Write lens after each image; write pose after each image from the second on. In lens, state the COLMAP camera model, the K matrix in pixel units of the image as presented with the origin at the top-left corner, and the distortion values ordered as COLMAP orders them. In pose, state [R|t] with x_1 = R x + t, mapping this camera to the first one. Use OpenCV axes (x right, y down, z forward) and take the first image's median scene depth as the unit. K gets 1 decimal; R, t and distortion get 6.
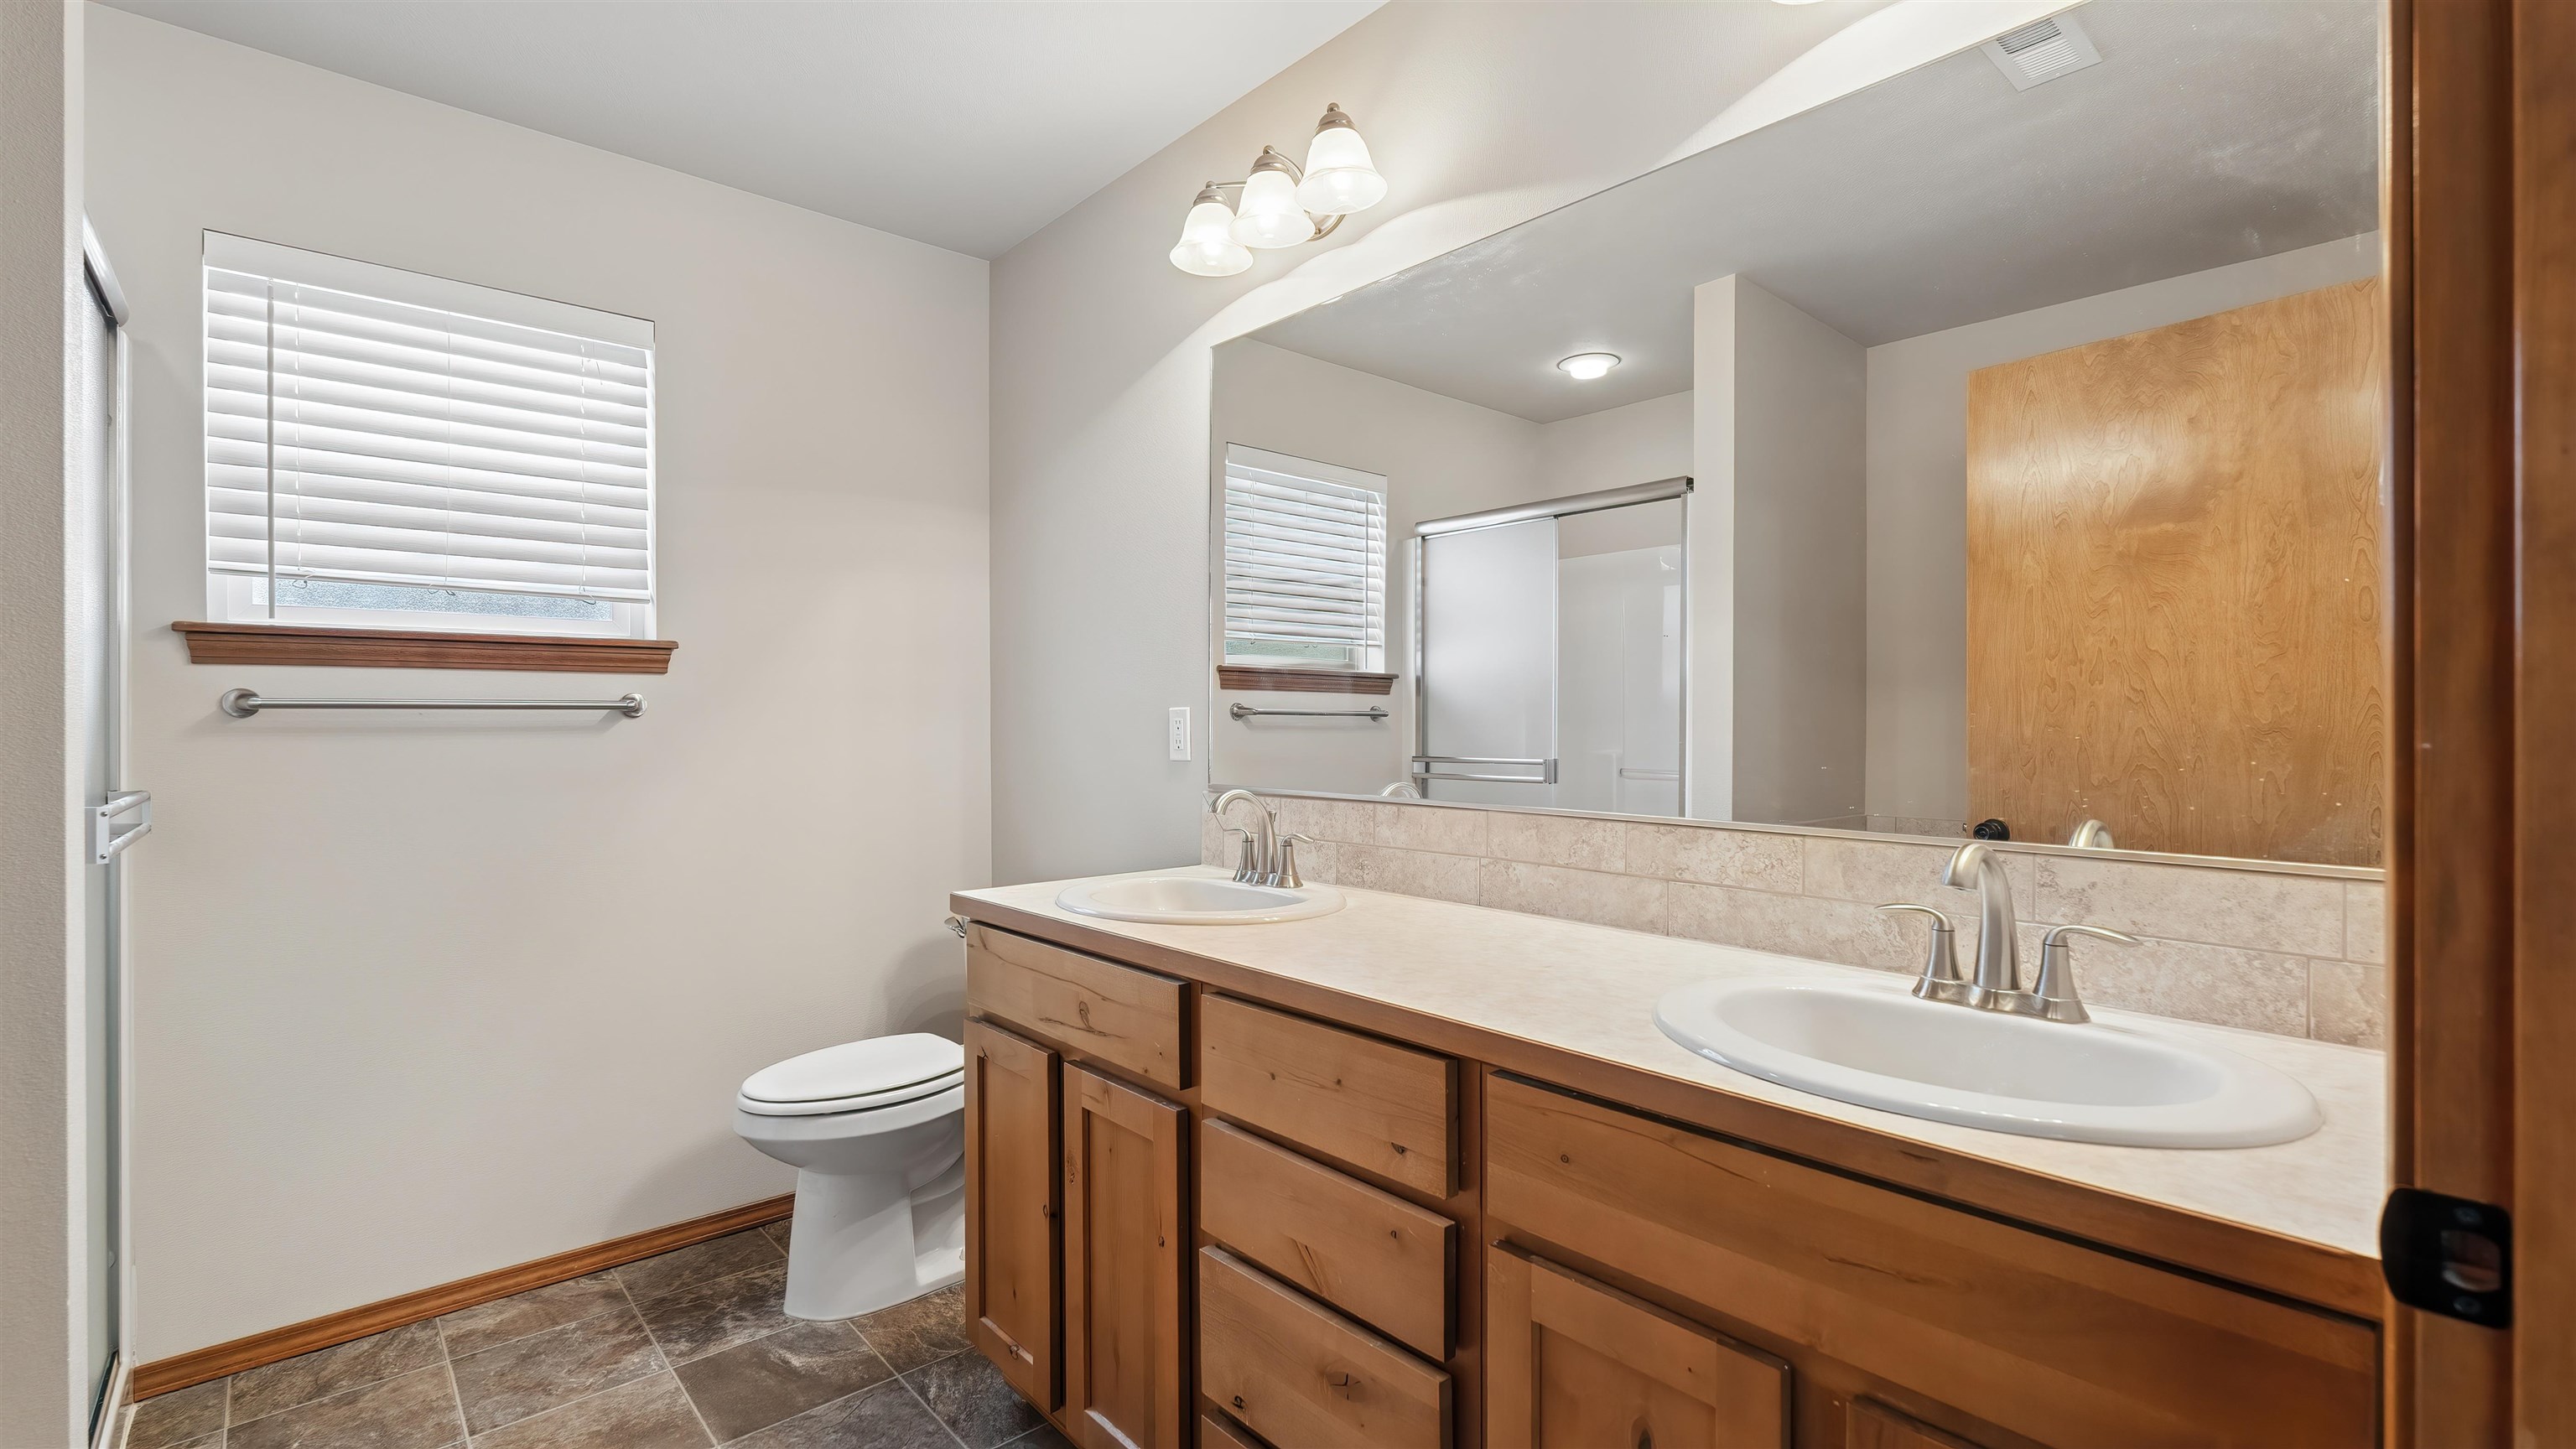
lens RADIAL K [[1129.3, 0, 1290.6], [0, 1129.3, 719.3], [0, 0, 1]] dist [-0.002343, -0.000178]
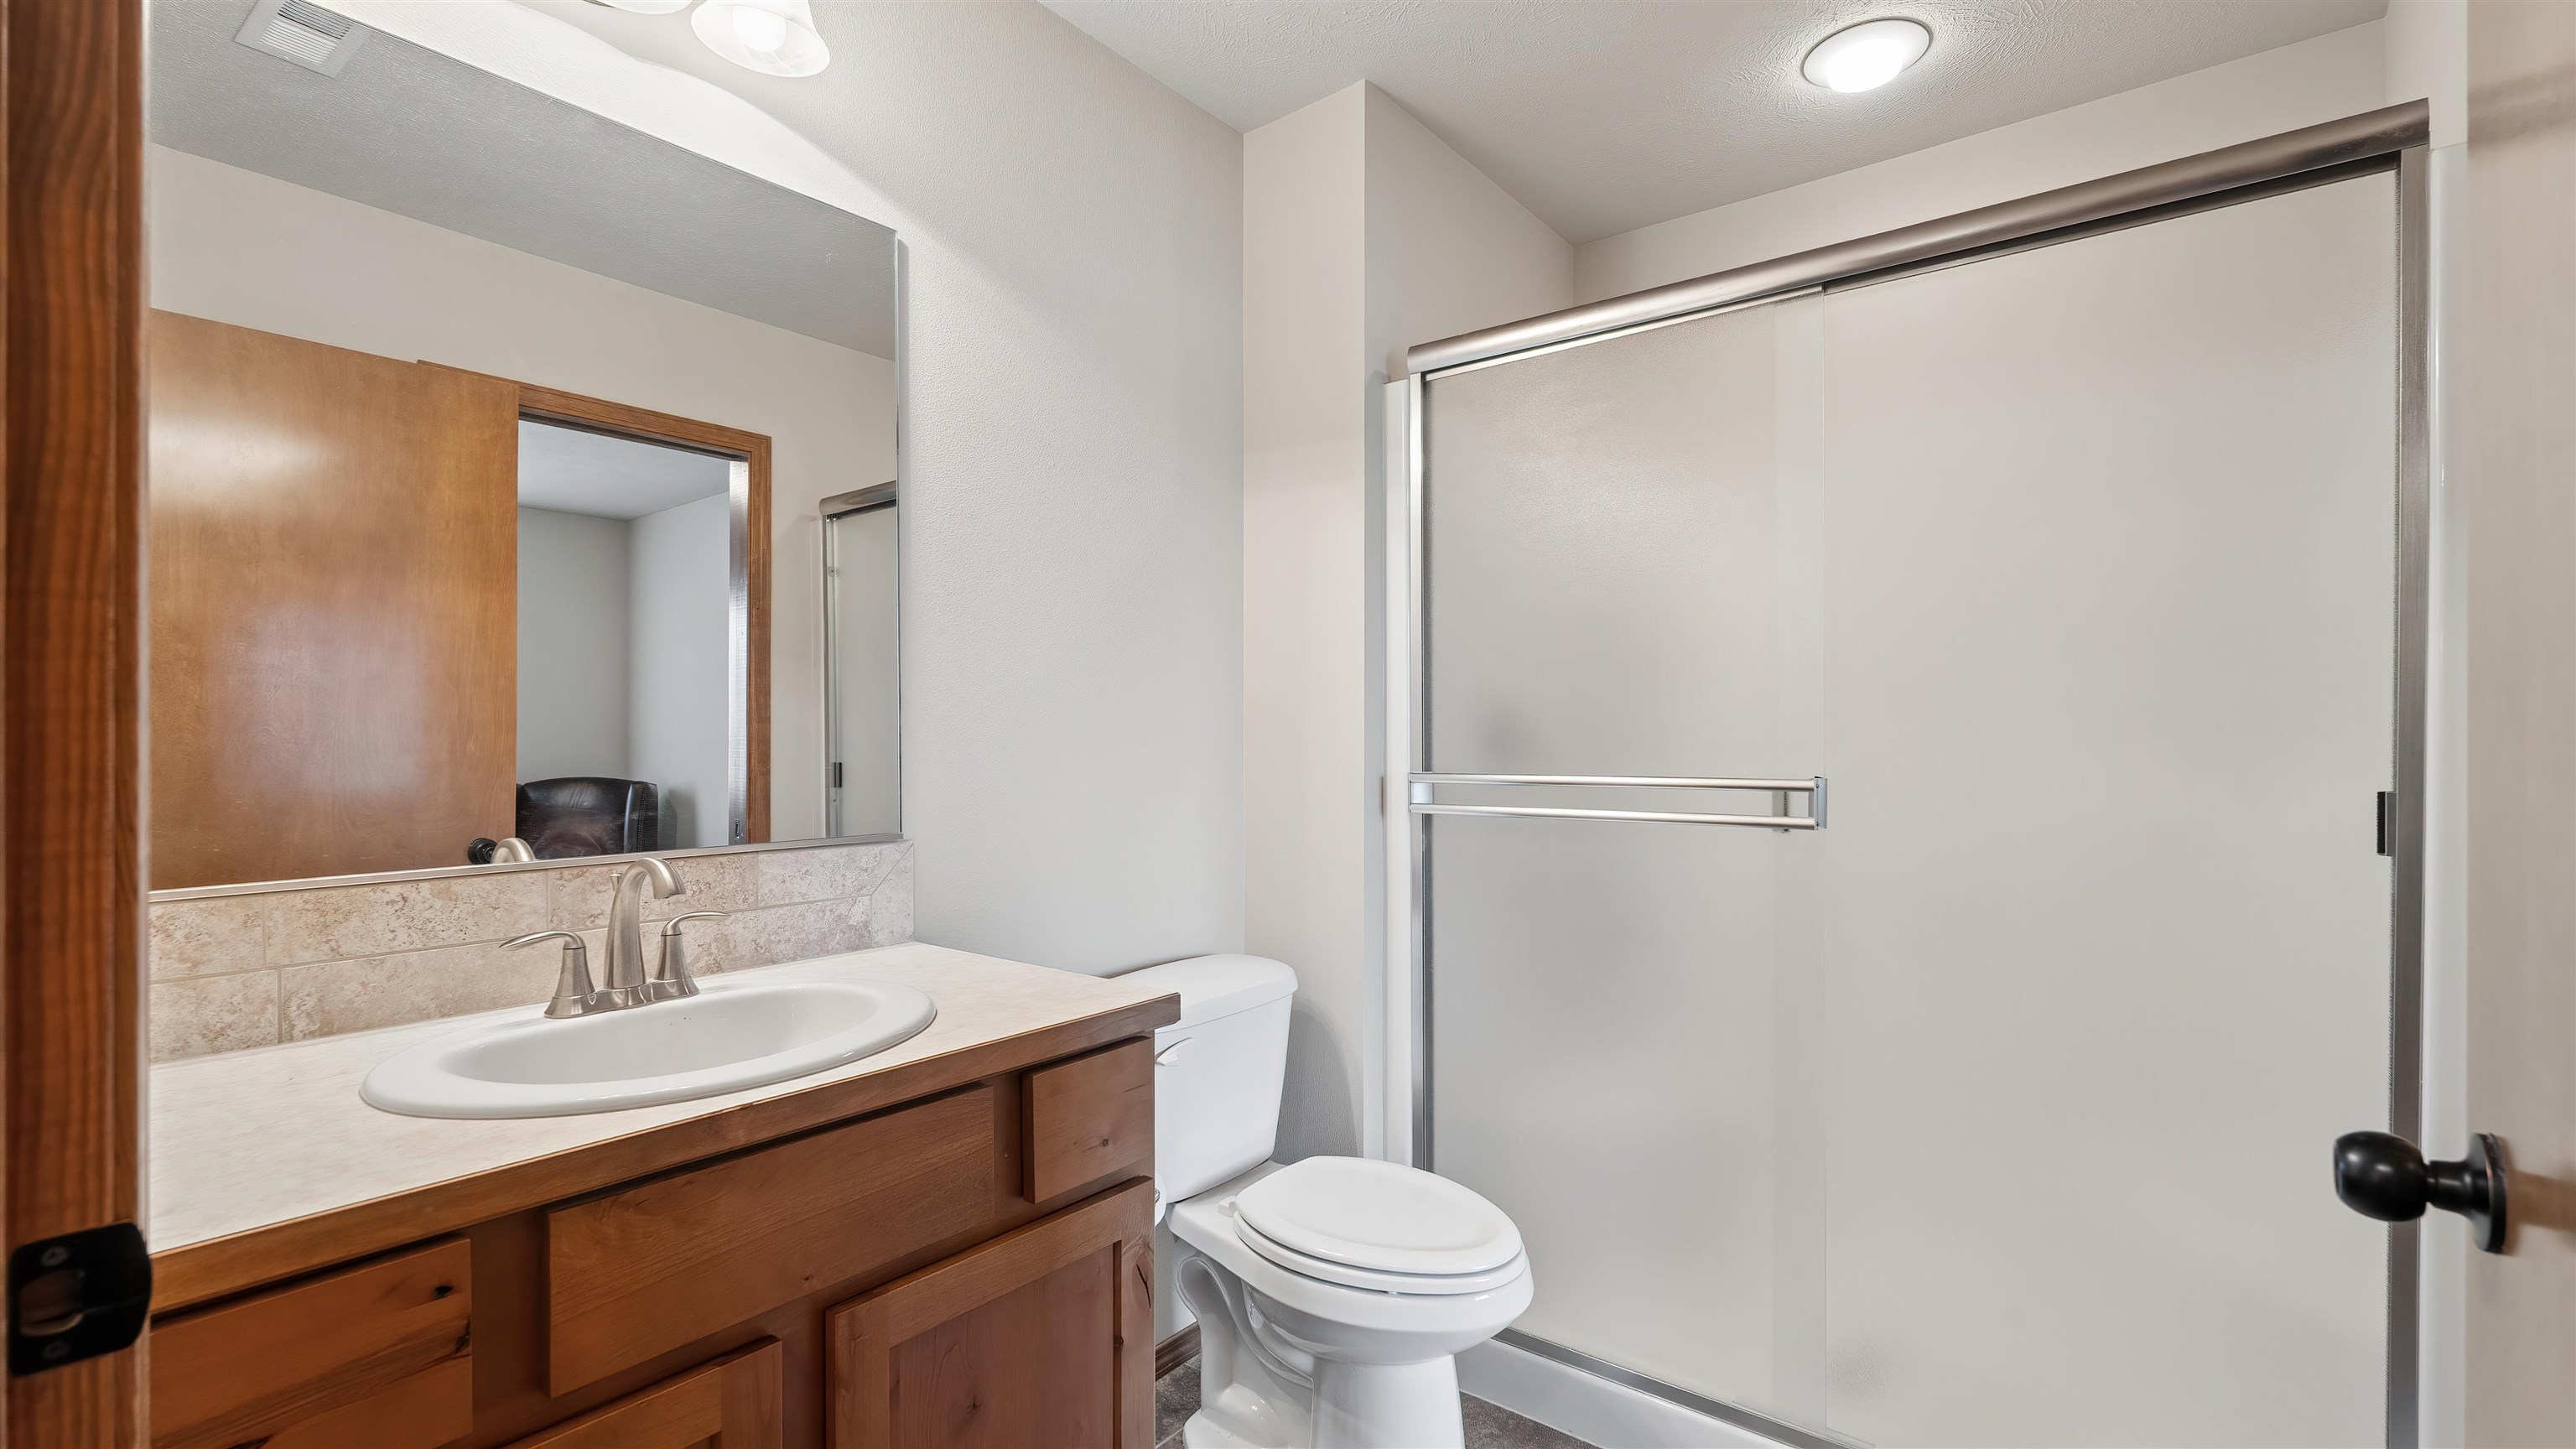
lens RADIAL K [[1127.5, 0, 1288.0], [0, 1127.5, 724.5], [0, 0, 1]] dist [-0.005229, 0.000266]
pose [[-0.169358, 0.005908, 0.985537, -0.574286], [0.003278, 0.999980, -0.005431, -0.008545], [-0.985549, 0.002311, -0.169374, 0.571308]]
